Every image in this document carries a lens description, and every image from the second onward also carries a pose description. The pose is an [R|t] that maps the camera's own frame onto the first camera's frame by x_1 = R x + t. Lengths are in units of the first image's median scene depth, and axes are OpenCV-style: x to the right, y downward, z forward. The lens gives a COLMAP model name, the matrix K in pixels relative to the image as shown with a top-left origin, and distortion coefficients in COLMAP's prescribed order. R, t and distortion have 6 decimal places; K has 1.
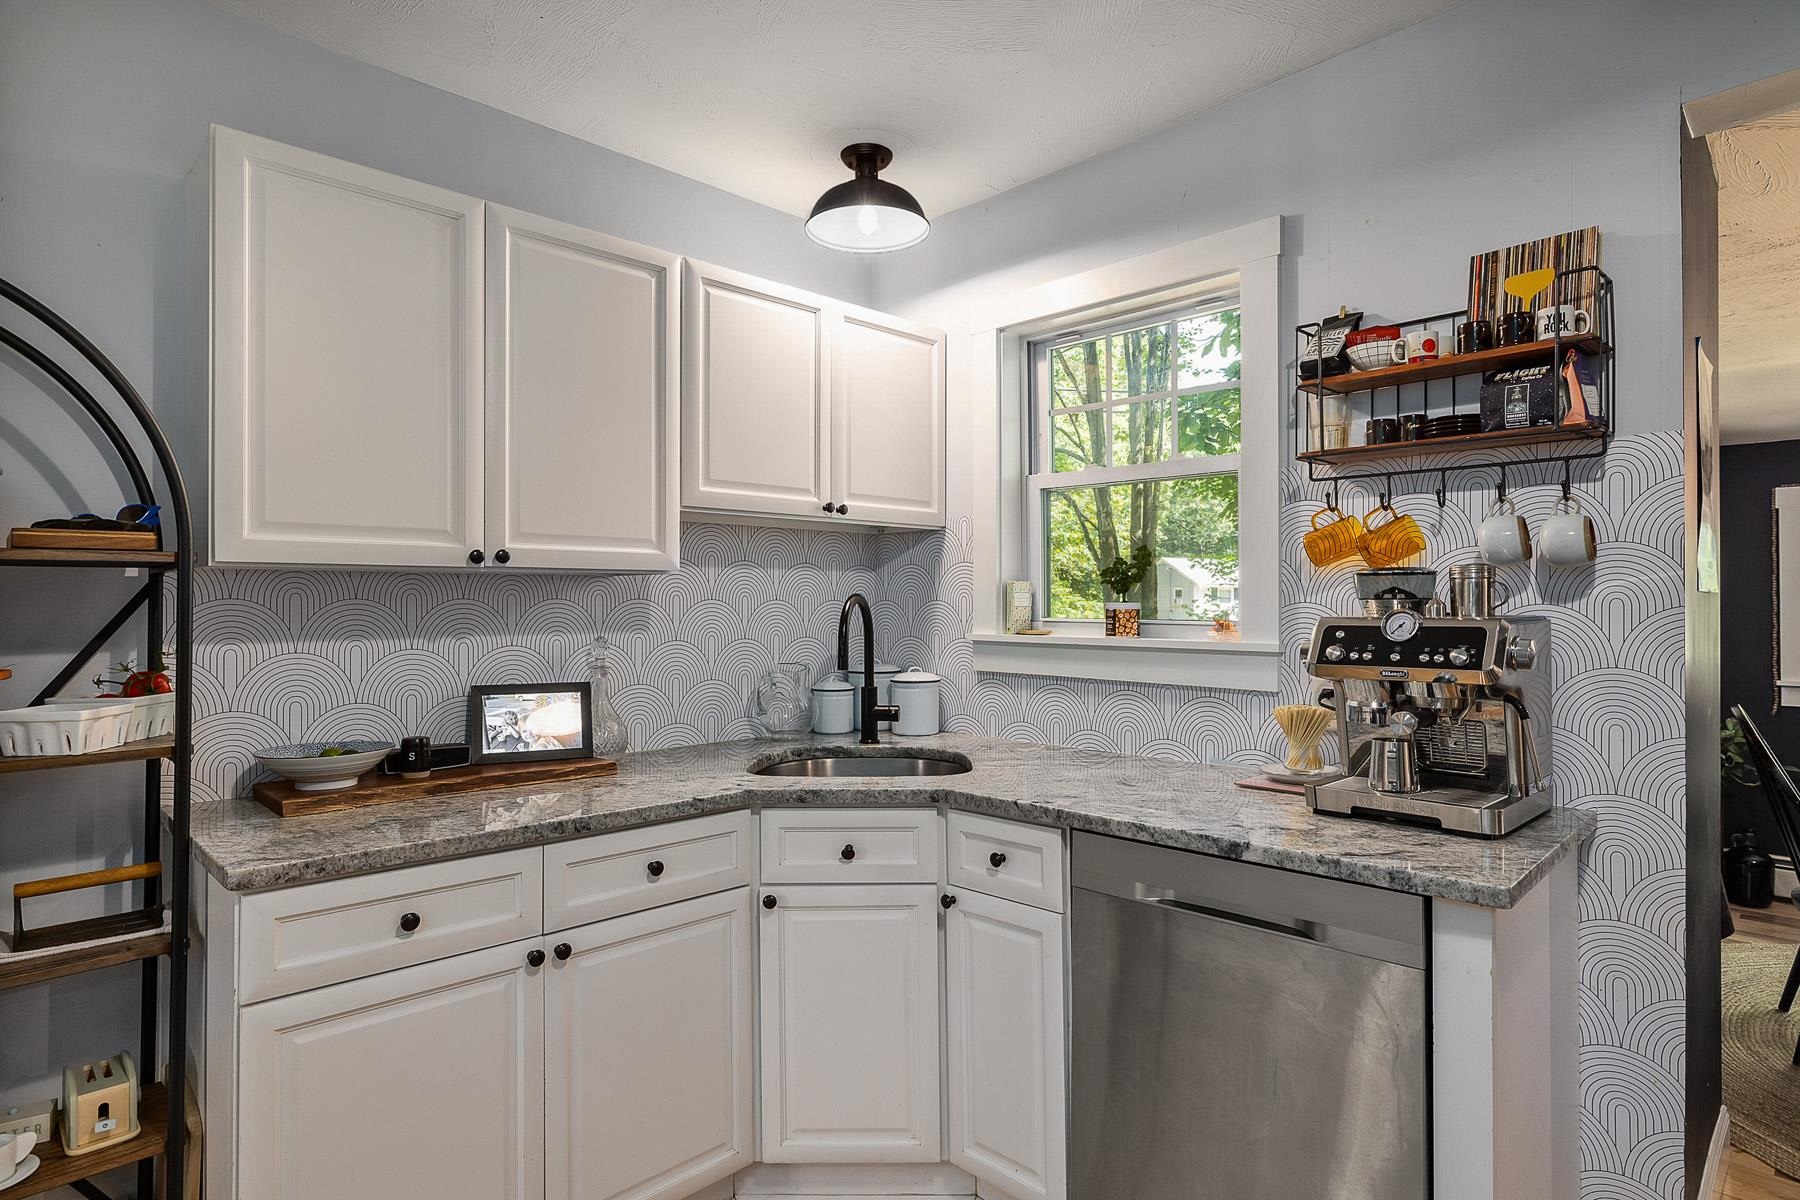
lens RADIAL K [[961.9, 0, 898.6], [0, 961.9, 594.5], [0, 0, 1]] dist [-0.002188, 0.000004]
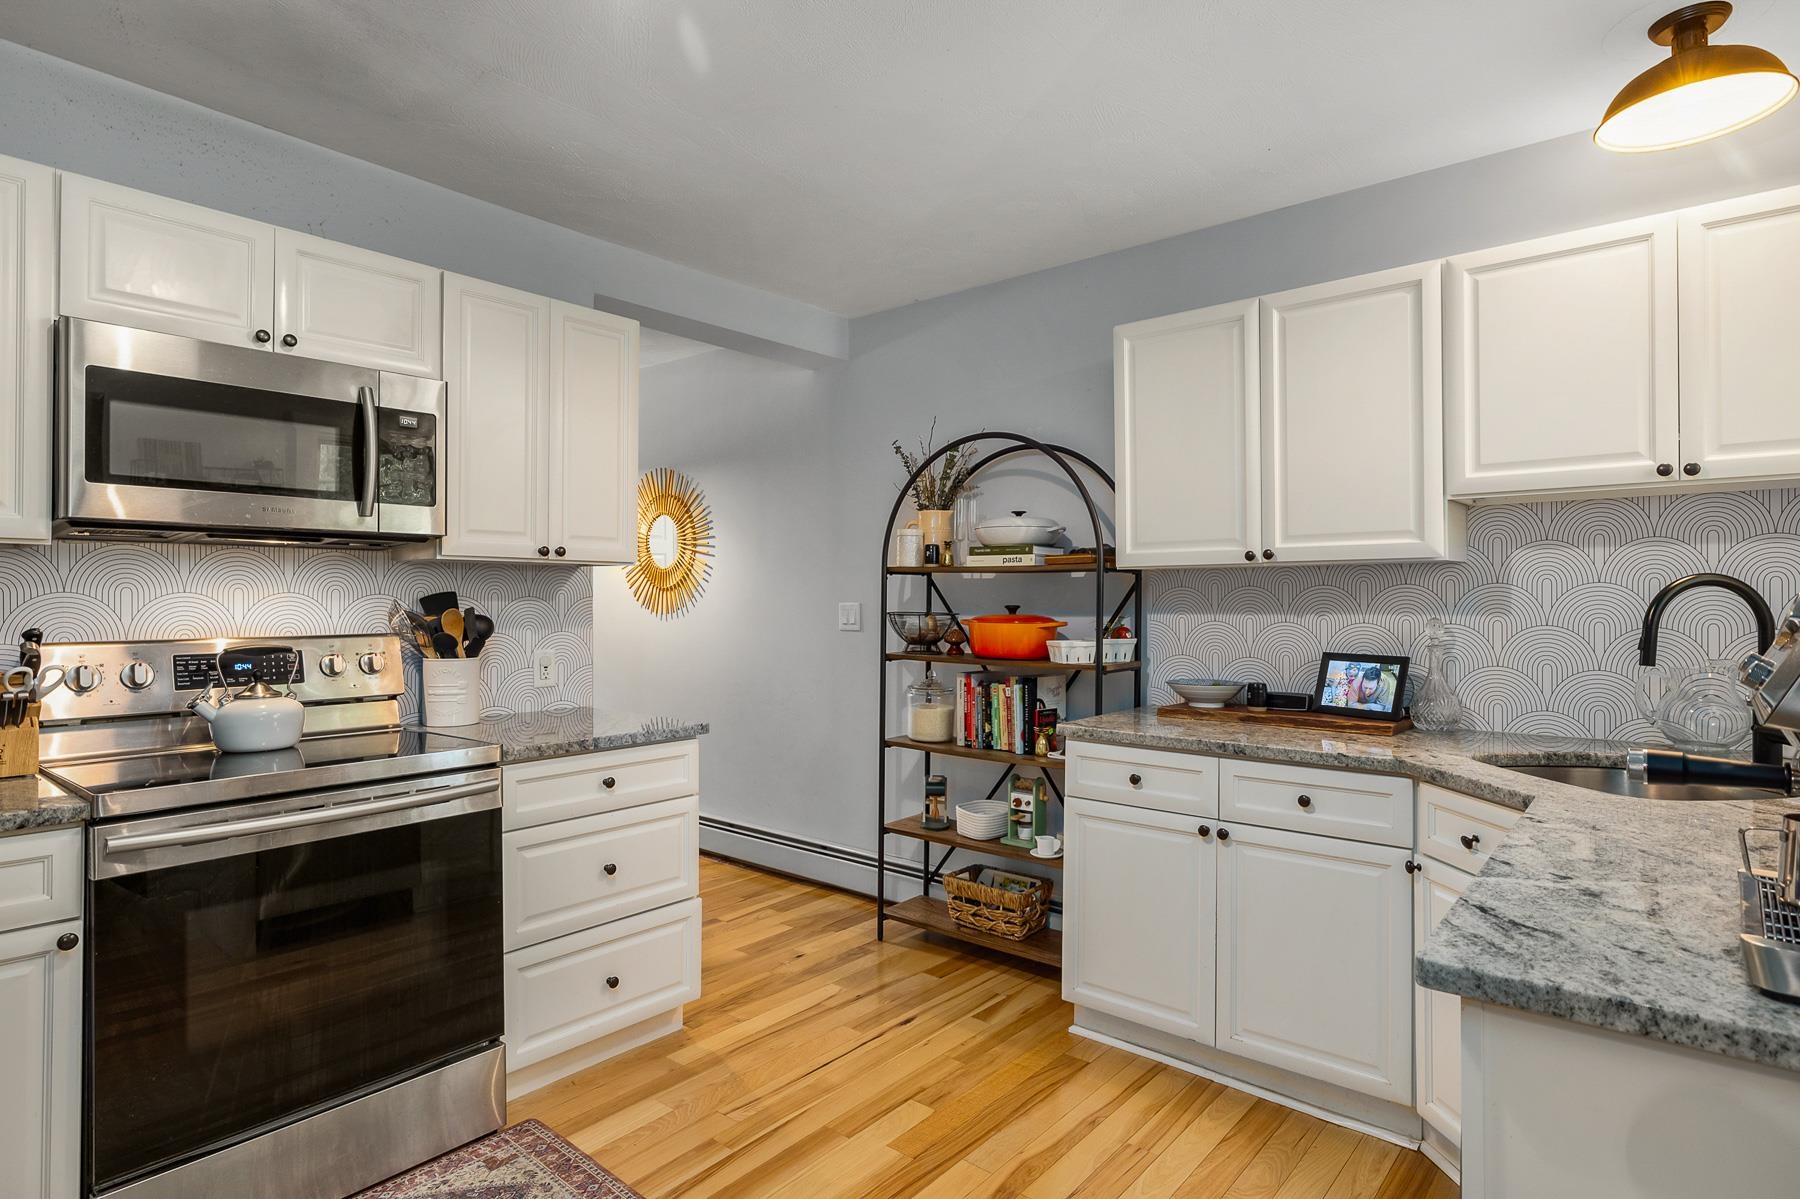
lens RADIAL K [[961.9, 0, 900.4], [0, 961.9, 592.1], [0, 0, 1]] dist [-0.002188, 0.000004]
pose [[0.092995, -0.000064, -0.995667, 0.877260], [0.014503, 0.999894, 0.001291, 0.004810], [0.995561, -0.014560, 0.092986, 0.344959]]
